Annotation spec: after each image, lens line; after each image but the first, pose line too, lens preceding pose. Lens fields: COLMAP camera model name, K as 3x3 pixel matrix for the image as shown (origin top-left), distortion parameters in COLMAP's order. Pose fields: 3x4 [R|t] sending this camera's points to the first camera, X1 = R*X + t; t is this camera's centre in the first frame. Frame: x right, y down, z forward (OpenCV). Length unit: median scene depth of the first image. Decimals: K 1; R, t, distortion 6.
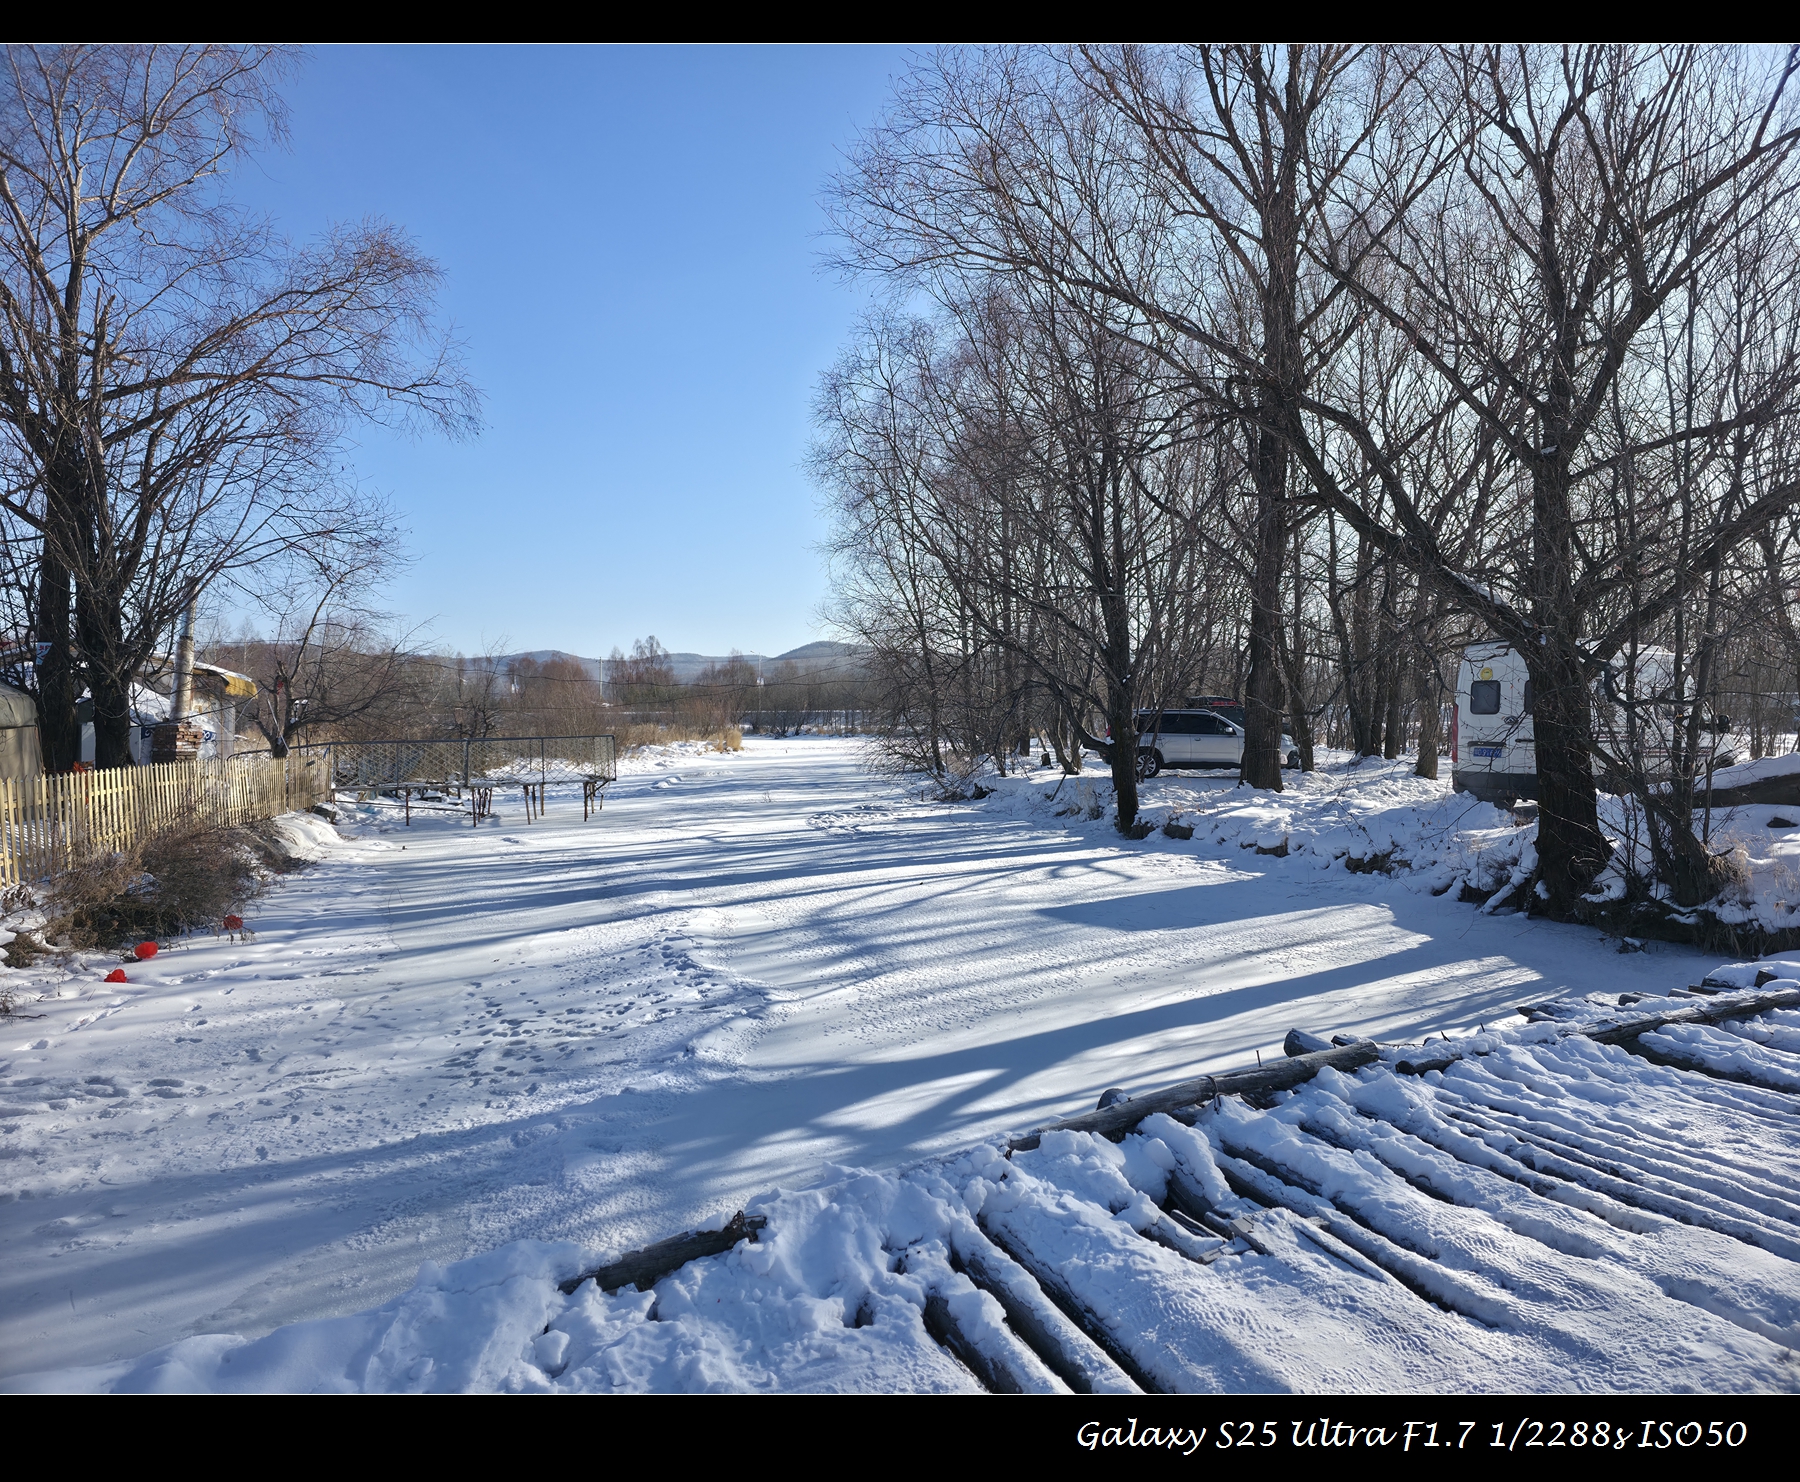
lens RADIAL K [[1158.1, 0, 901.4], [0, 1158.1, 729.9], [0, 0, 1]] dist [-0.002130, -0.002642]
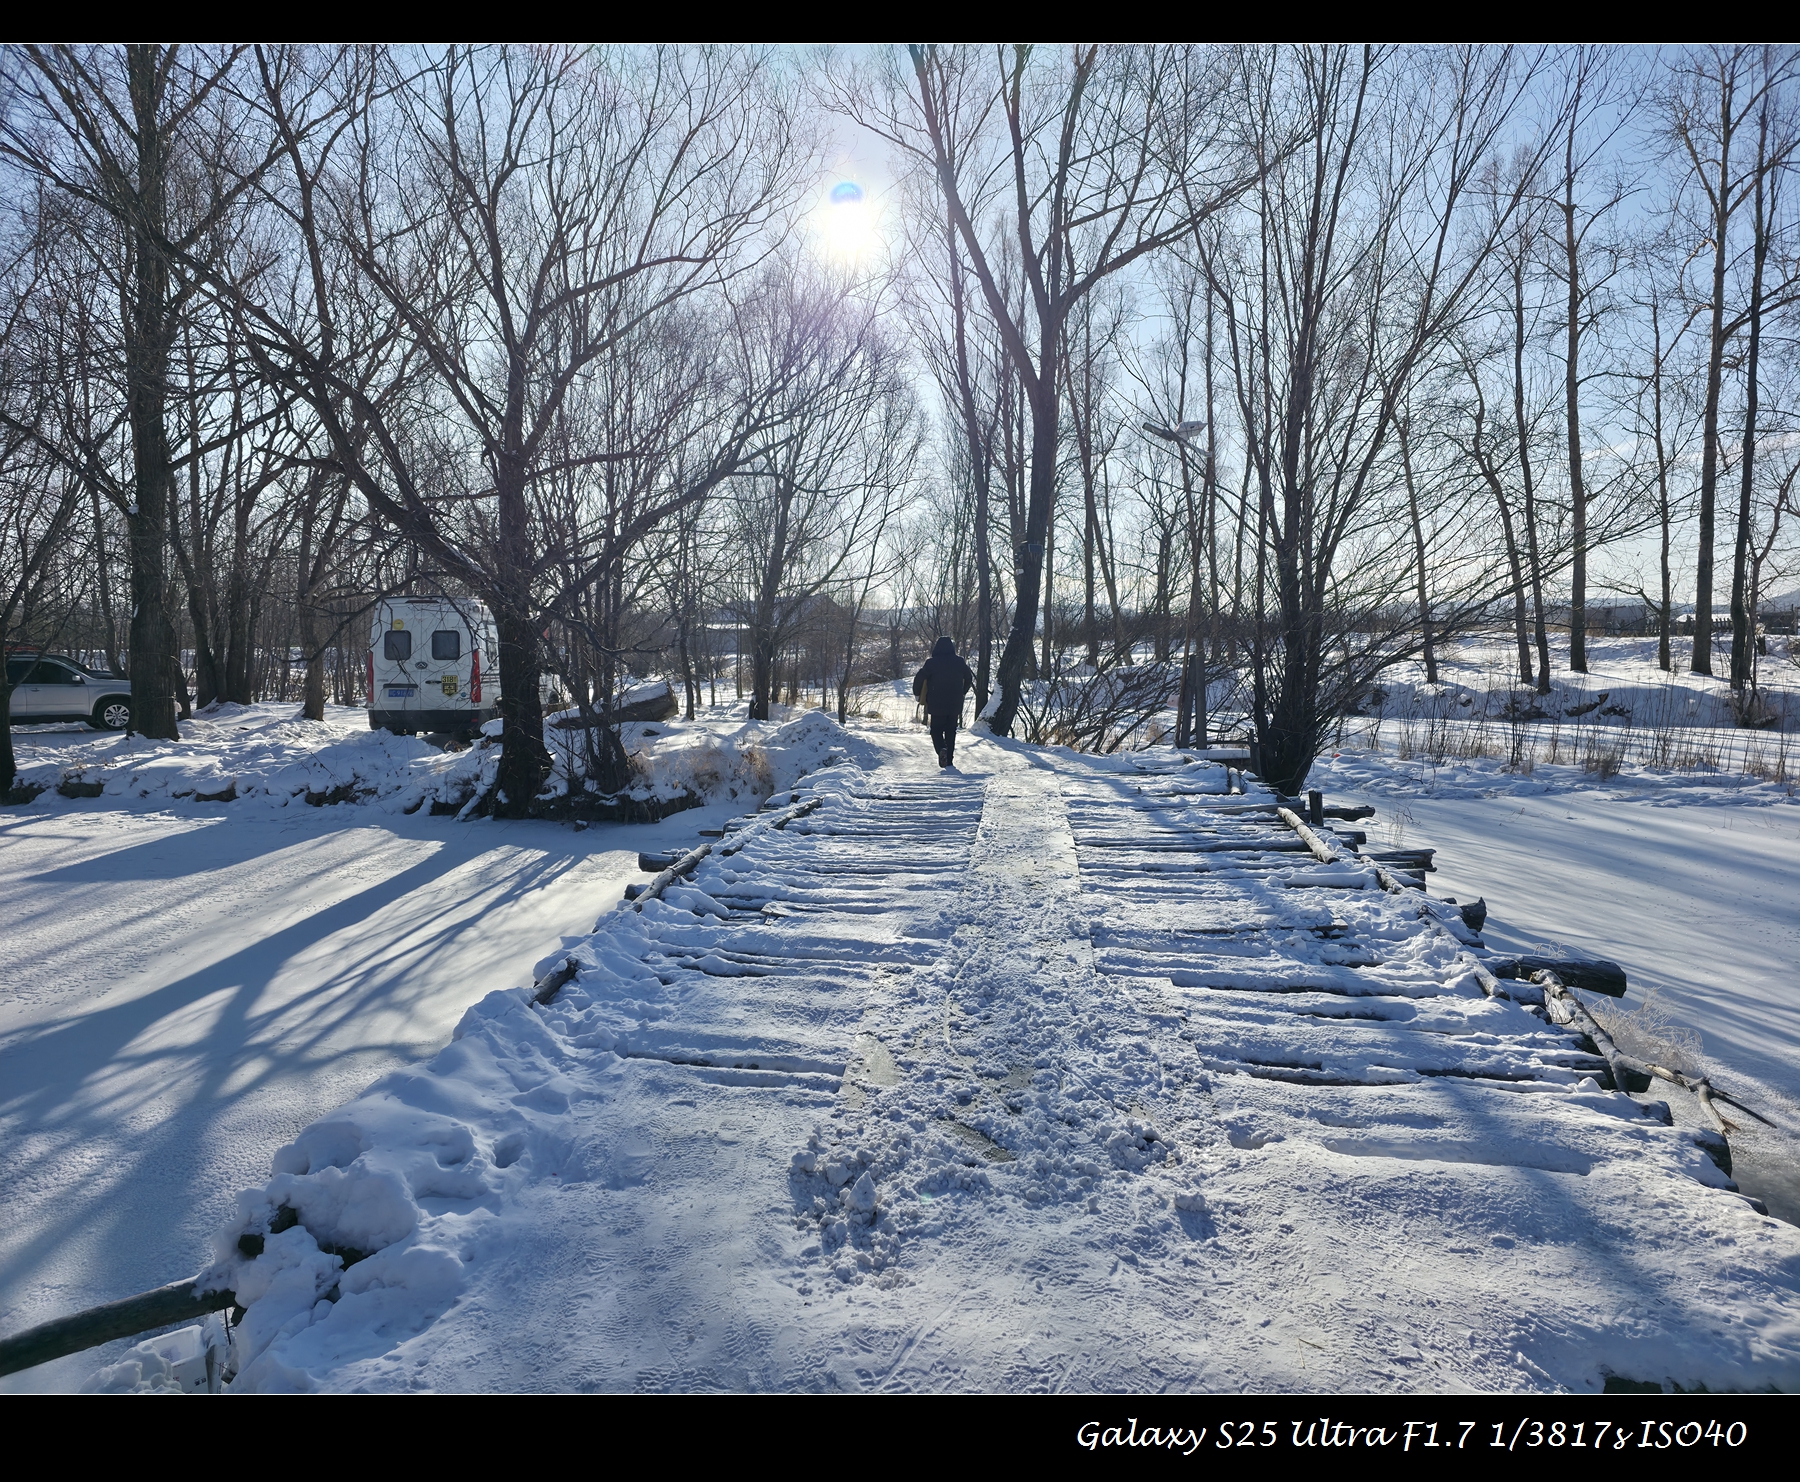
lens RADIAL K [[1158.1, 0, 896.1], [0, 1158.1, 751.0], [0, 0, 1]] dist [-0.002130, -0.002642]
pose [[0.548332, -0.069614, 0.833358, -0.239490], [0.015731, 0.997212, 0.072950, 0.001216], [-0.836112, -0.026891, 0.547899, -0.056184]]
